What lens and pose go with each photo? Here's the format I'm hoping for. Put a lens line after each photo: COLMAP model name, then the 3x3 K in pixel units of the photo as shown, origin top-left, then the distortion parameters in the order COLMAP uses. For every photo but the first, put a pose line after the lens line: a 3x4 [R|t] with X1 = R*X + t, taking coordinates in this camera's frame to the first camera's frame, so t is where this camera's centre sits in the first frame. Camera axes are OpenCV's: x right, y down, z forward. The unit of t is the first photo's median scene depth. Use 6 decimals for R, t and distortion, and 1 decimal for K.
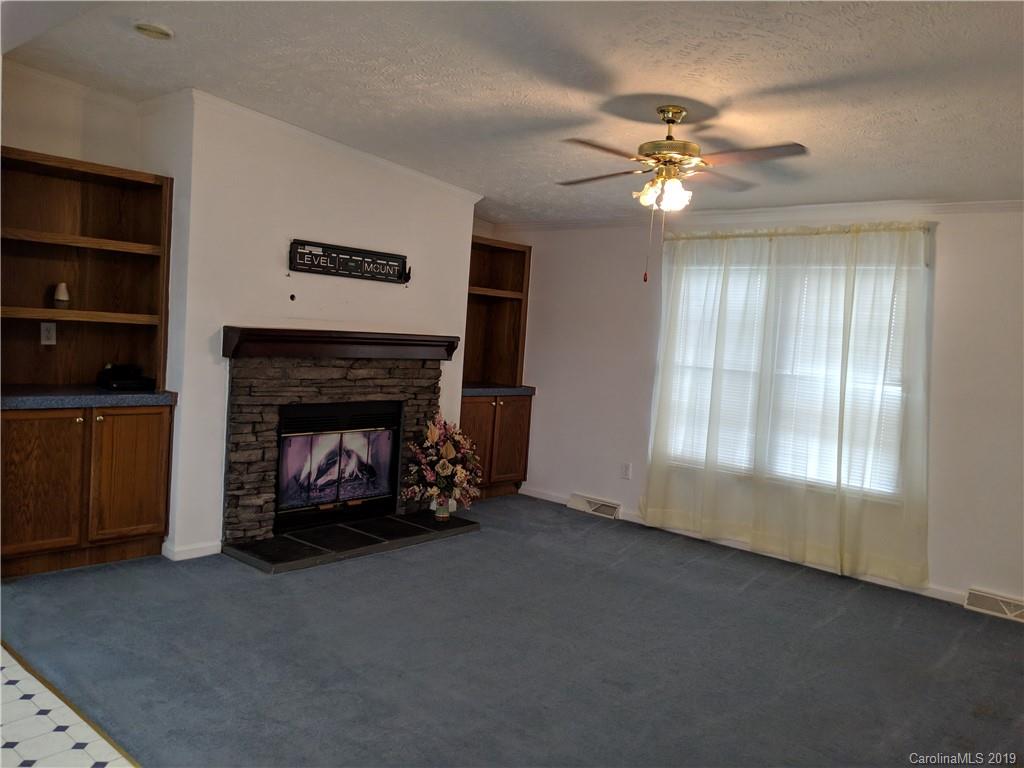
lens RADIAL K [[797.3, 0, 512.0], [0, 797.3, 384.0], [0, 0, 1]] dist [0.126722, -0.231279]
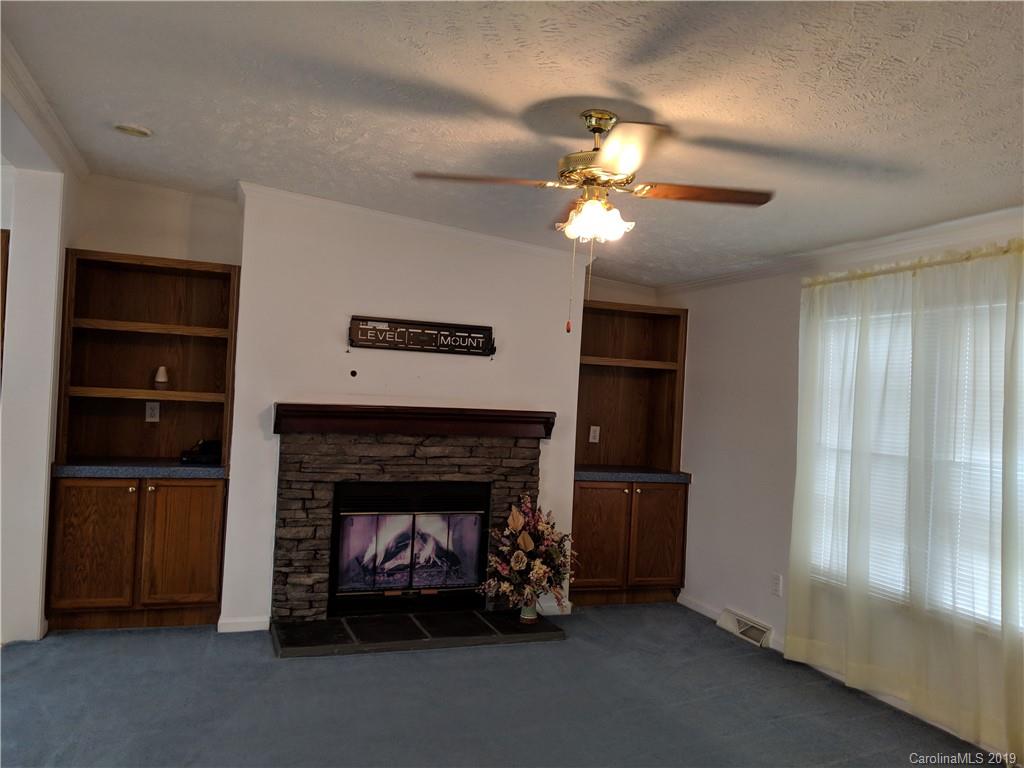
lens RADIAL K [[808.1, 0, 512.0], [0, 808.1, 384.0], [0, 0, 1]] dist [0.103317, -0.183648]
pose [[0.885593, -0.027711, -0.463635, 0.360301], [-0.023735, 0.994214, -0.104760, 0.005641], [0.463856, 0.103779, 0.879811, 0.207892]]
